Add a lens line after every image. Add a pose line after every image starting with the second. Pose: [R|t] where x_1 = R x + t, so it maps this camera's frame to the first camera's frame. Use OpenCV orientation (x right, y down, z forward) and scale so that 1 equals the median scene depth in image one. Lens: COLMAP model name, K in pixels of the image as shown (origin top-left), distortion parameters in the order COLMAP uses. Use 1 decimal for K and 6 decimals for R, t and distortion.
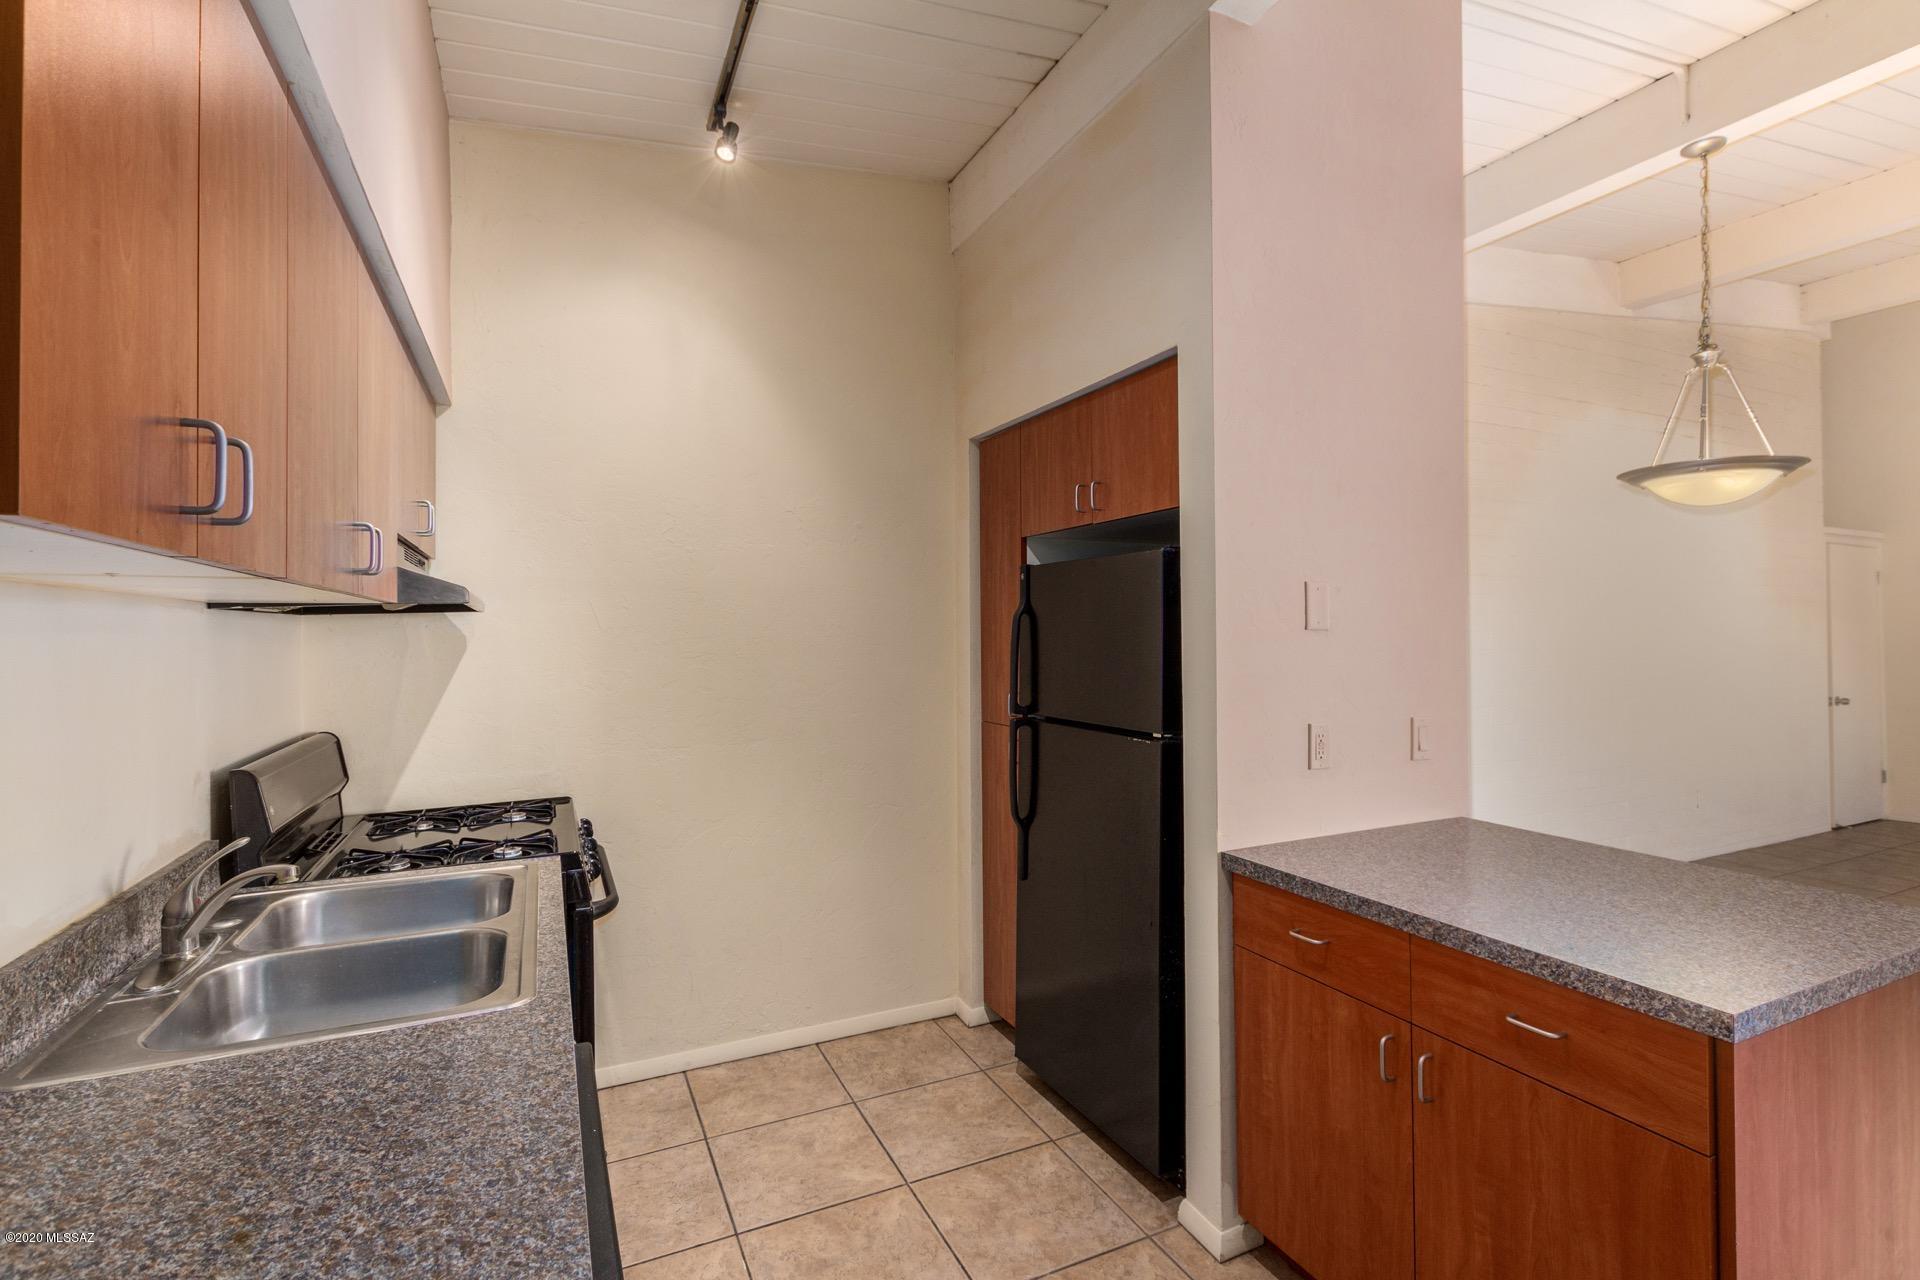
lens RADIAL K [[880.0, 0, 959.2], [0, 880.0, 624.6], [0, 0, 1]] dist [0.002668, 0.000279]
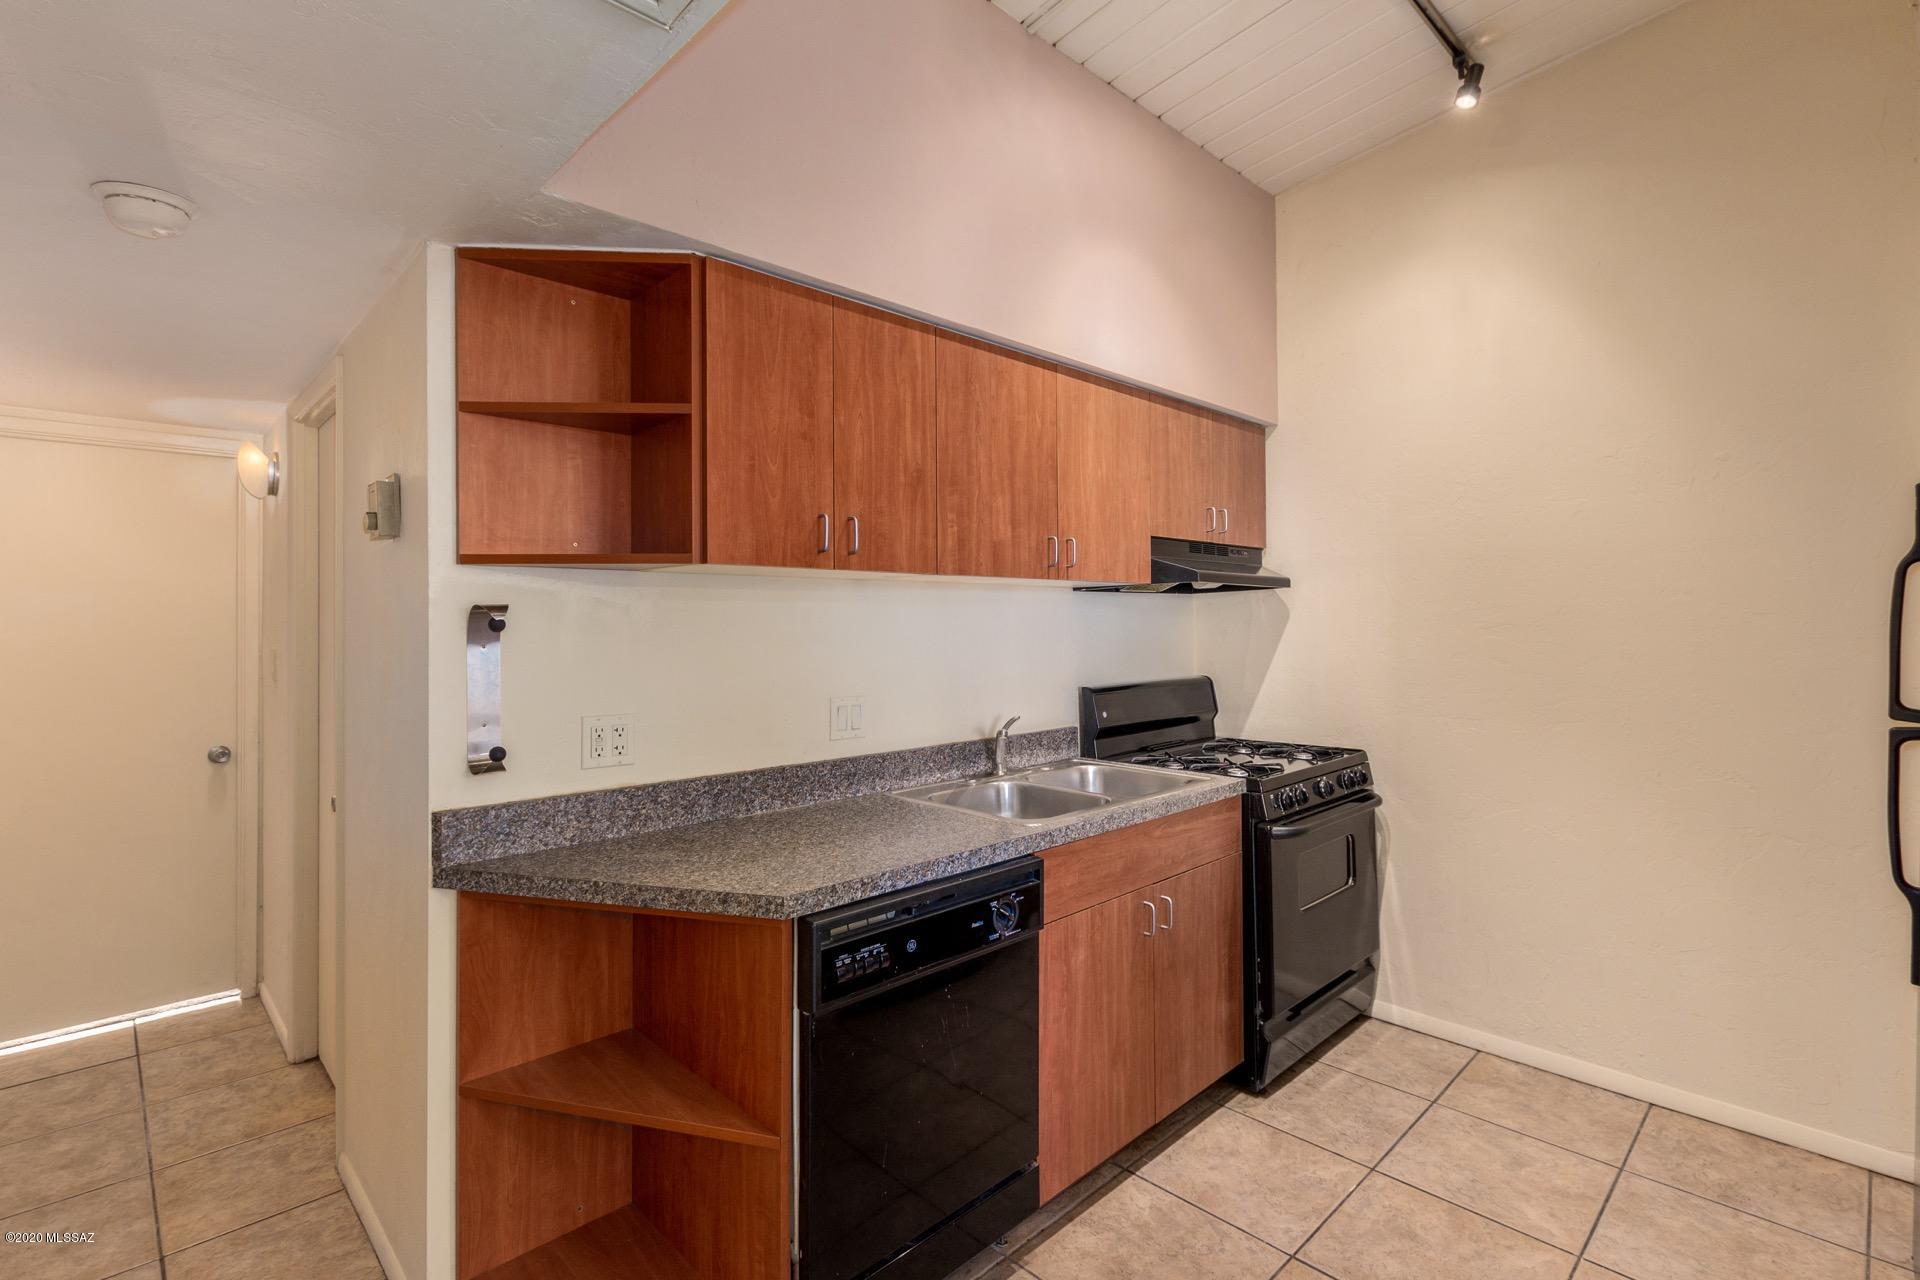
lens RADIAL K [[880.0, 0, 968.0], [0, 880.0, 632.0], [0, 0, 1]] dist [0.002668, 0.000279]
pose [[0.329311, 0.013236, -0.944129, 0.486323], [0.013530, 0.999733, 0.018735, 0.018519], [0.944125, -0.018944, 0.329044, 0.174520]]
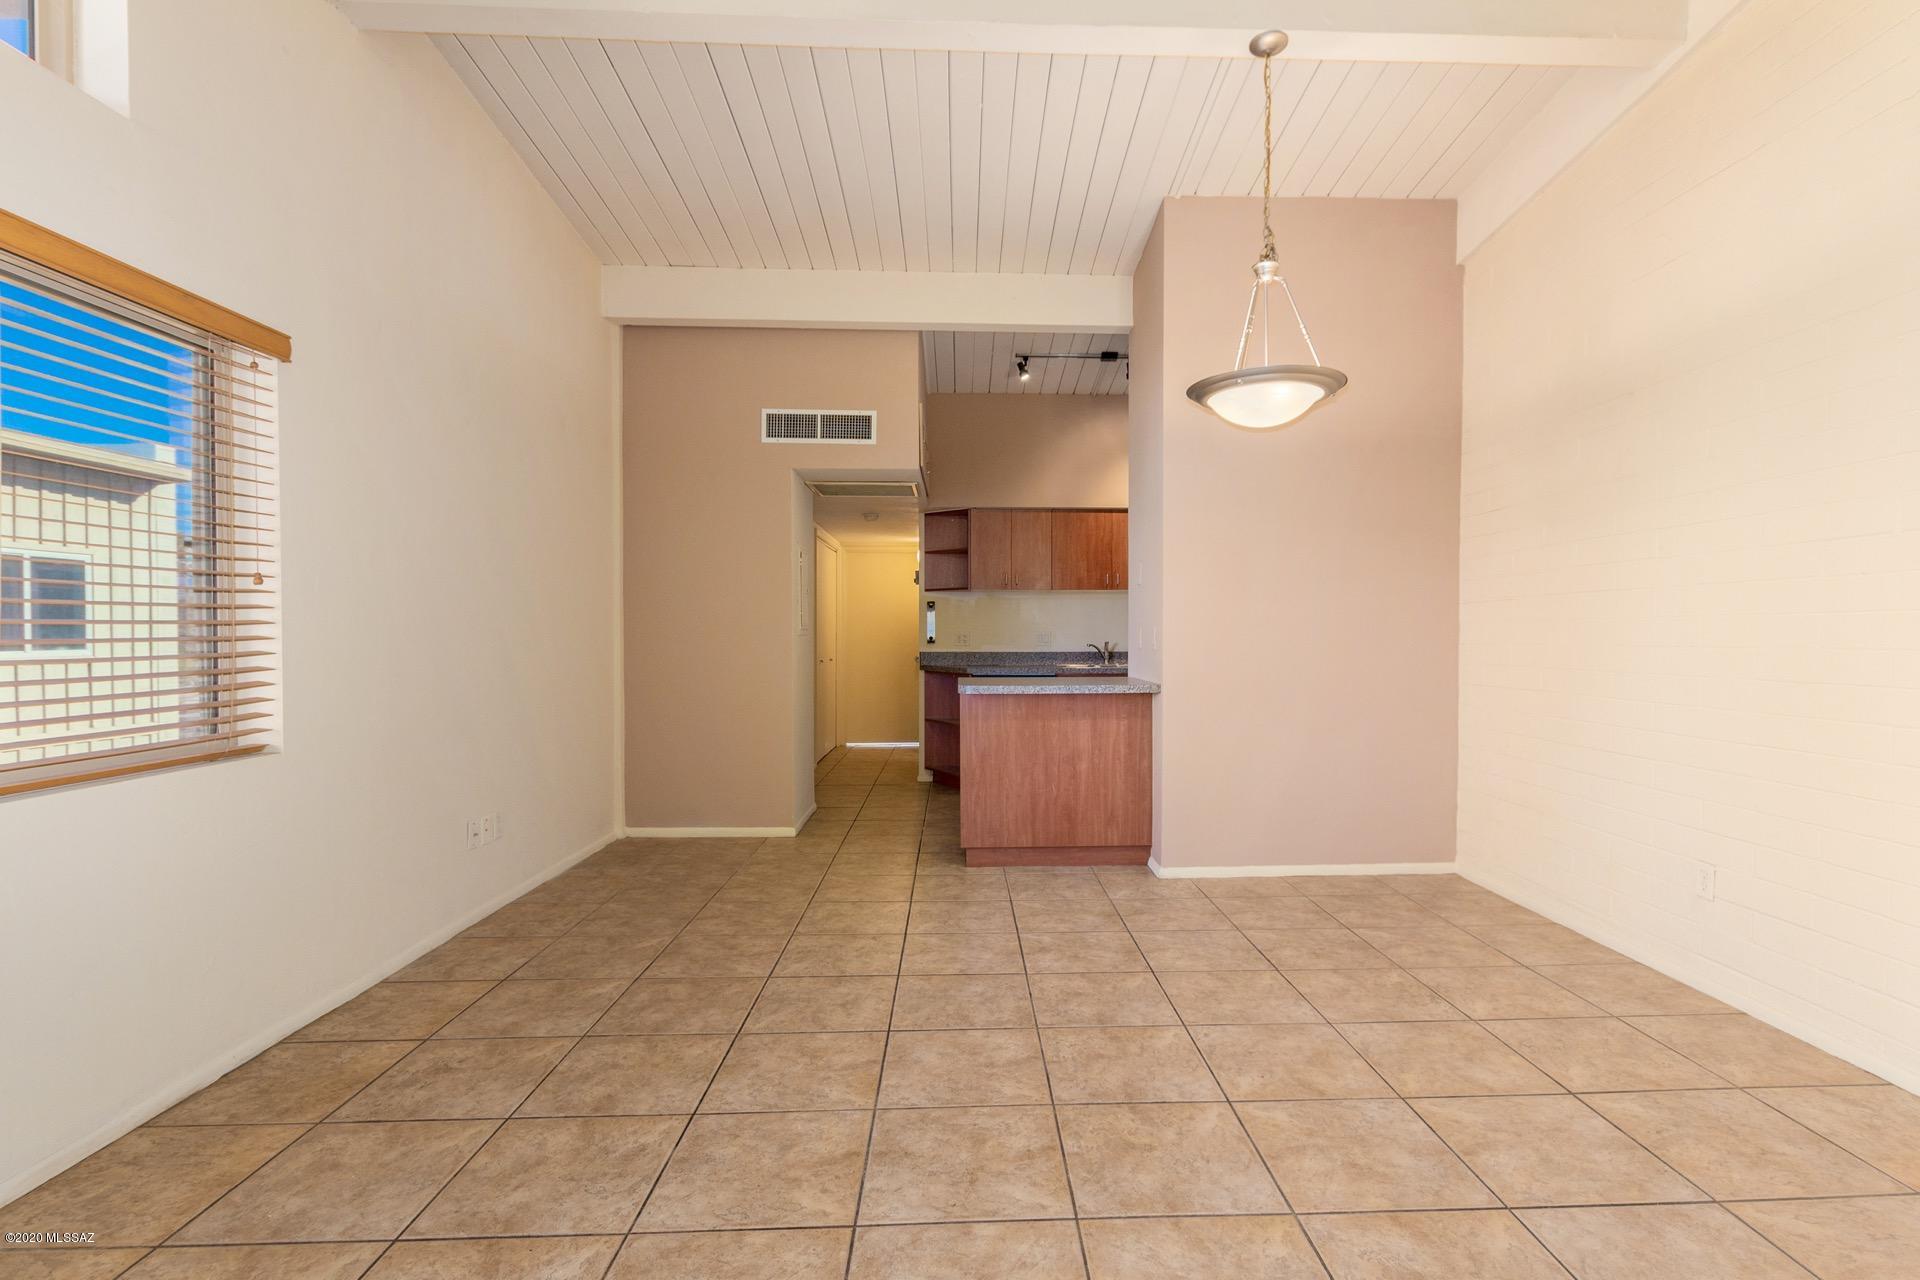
lens RADIAL K [[880.0, 0, 965.2], [0, 880.0, 636.1], [0, 0, 1]] dist [0.002668, 0.000279]
pose [[-0.415901, 0.017548, -0.909241, 2.442943], [0.012208, 0.999831, 0.013712, 0.086638], [0.909328, -0.005397, -0.416045, 1.468563]]
